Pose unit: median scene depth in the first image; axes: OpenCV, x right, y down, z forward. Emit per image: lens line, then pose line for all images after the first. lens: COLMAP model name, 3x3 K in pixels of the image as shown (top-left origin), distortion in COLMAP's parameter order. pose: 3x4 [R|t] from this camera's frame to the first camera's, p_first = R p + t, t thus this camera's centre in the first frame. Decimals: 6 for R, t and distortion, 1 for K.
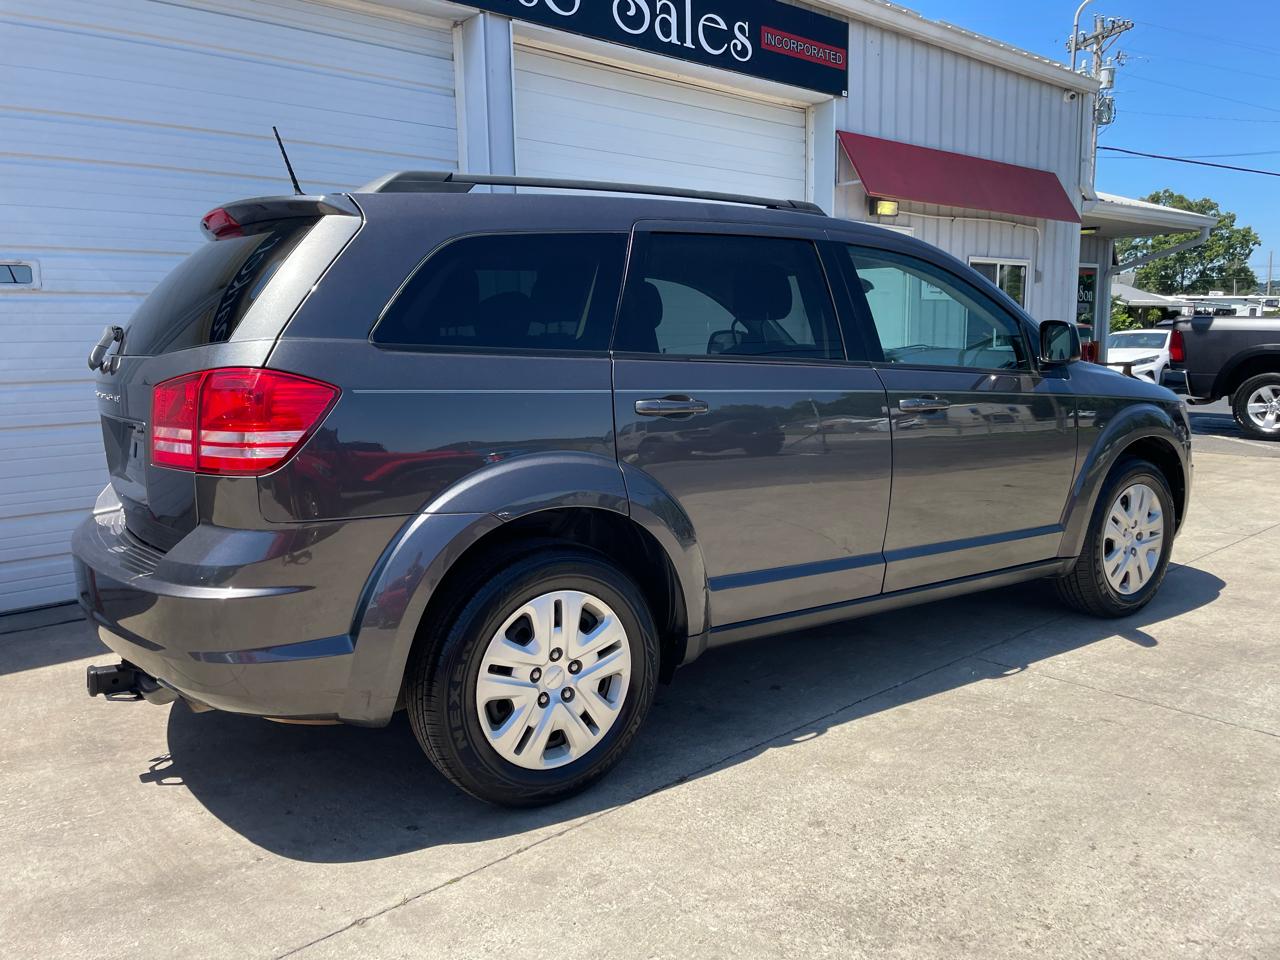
lens RADIAL K [[977.1, 0, 622.5], [0, 977.1, 470.5], [0, 0, 1]] dist [0.086449, -0.109820]
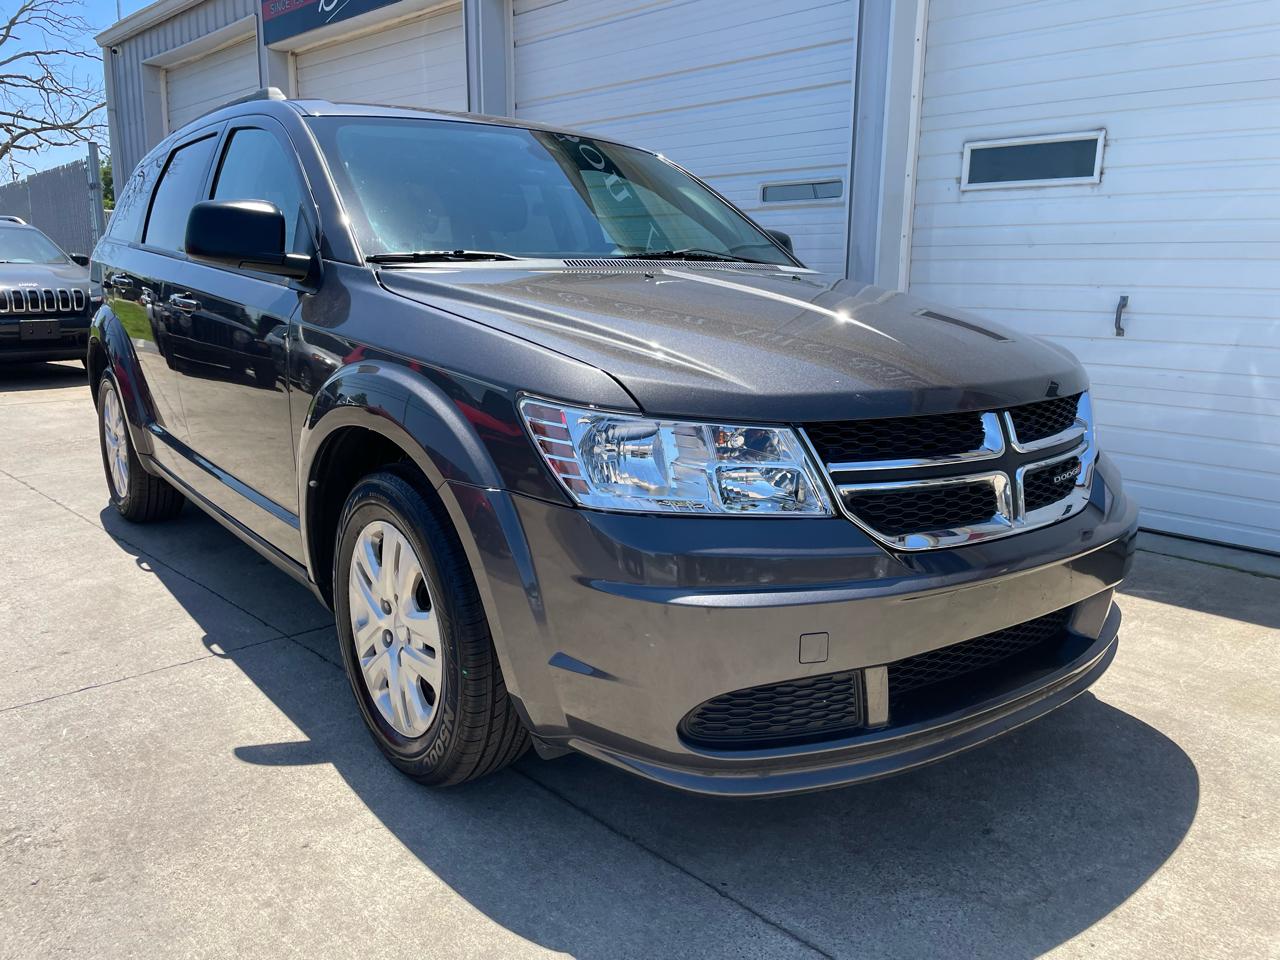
lens RADIAL K [[977.1, 0, 646.1], [0, 977.1, 486.5], [0, 0, 1]] dist [0.086449, -0.109820]
pose [[0.050444, 0.227089, -0.972567, 1.000136], [-0.147015, 0.964887, 0.217671, -0.131514], [0.987847, 0.132002, 0.082058, 1.079097]]
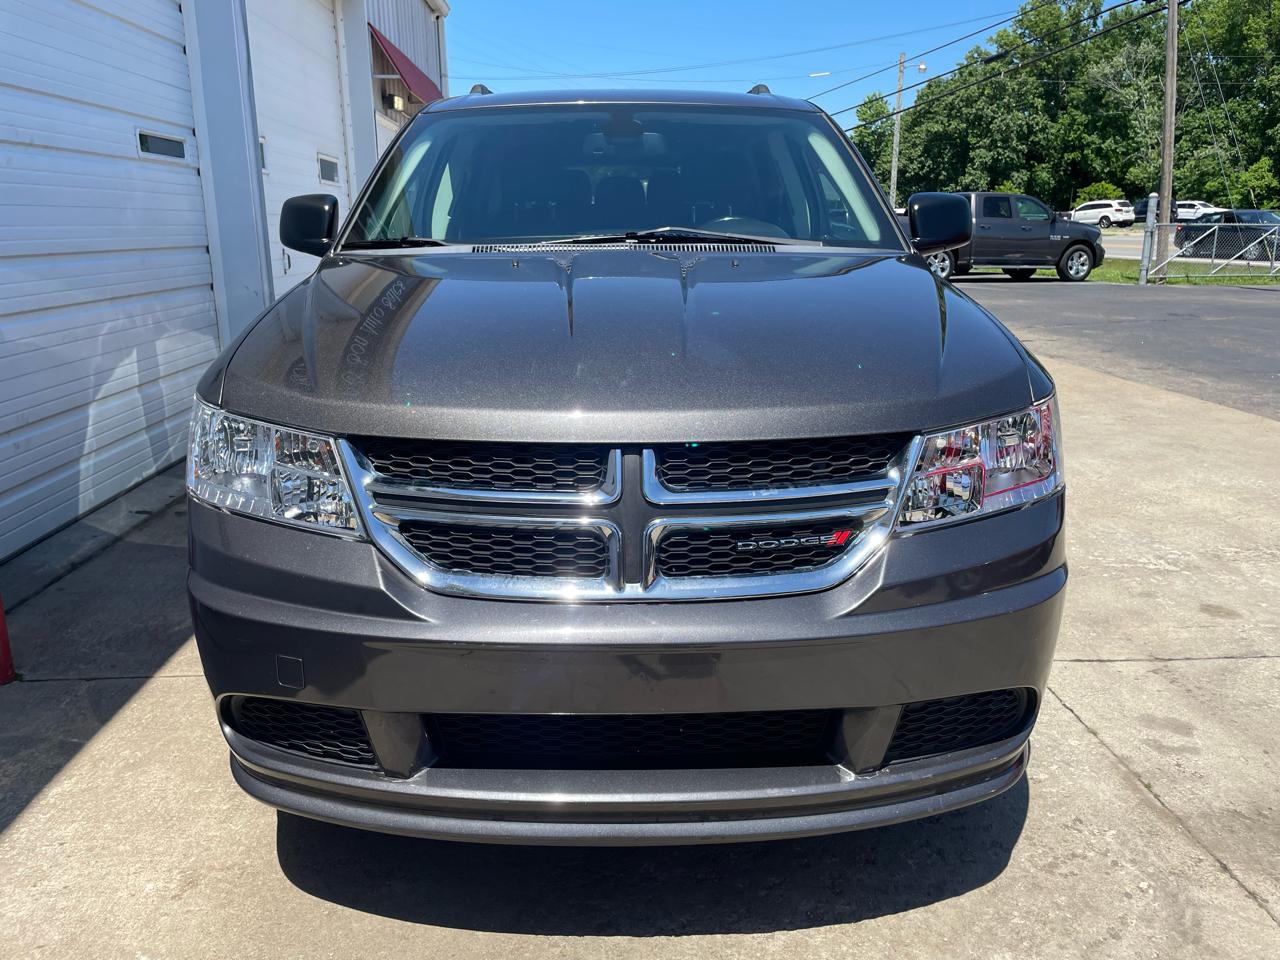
lens RADIAL K [[977.1, 0, 628.9], [0, 977.1, 457.2], [0, 0, 1]] dist [0.086449, -0.109820]
pose [[0.617840, -0.172861, 0.767068, -0.913080], [0.107290, 0.984945, 0.135543, 0.003494], [-0.778950, -0.001445, 0.627084, 0.203629]]
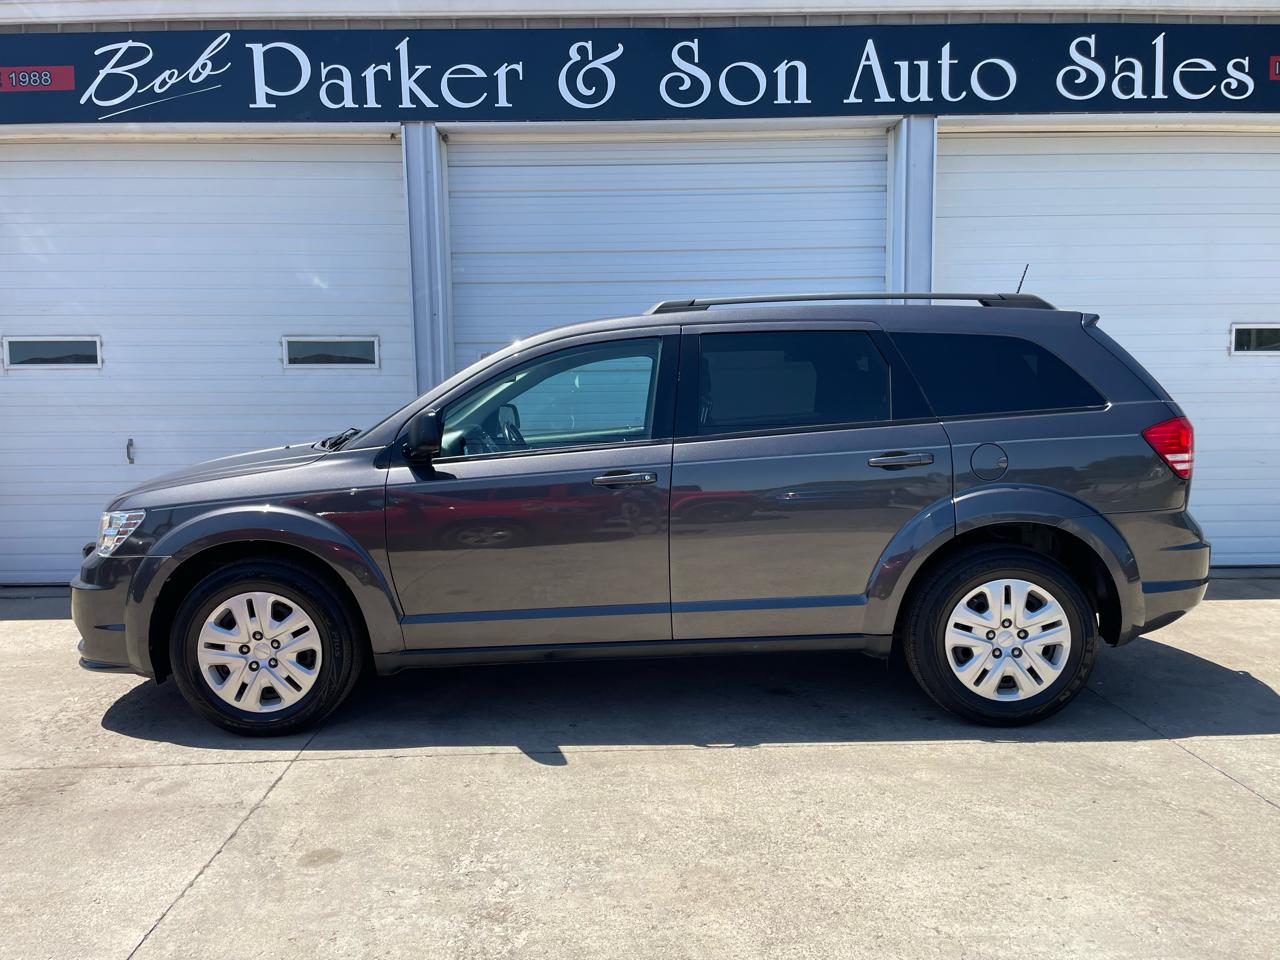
lens RADIAL K [[980.6, 0, 630.0], [0, 980.6, 482.7], [0, 0, 1]] dist [0.075259, -0.097921]
pose [[0.767560, 0.055494, -0.638571, 0.482390], [-0.083079, 0.996455, -0.013265, 0.001124], [0.635570, 0.063233, 0.769449, -0.076705]]
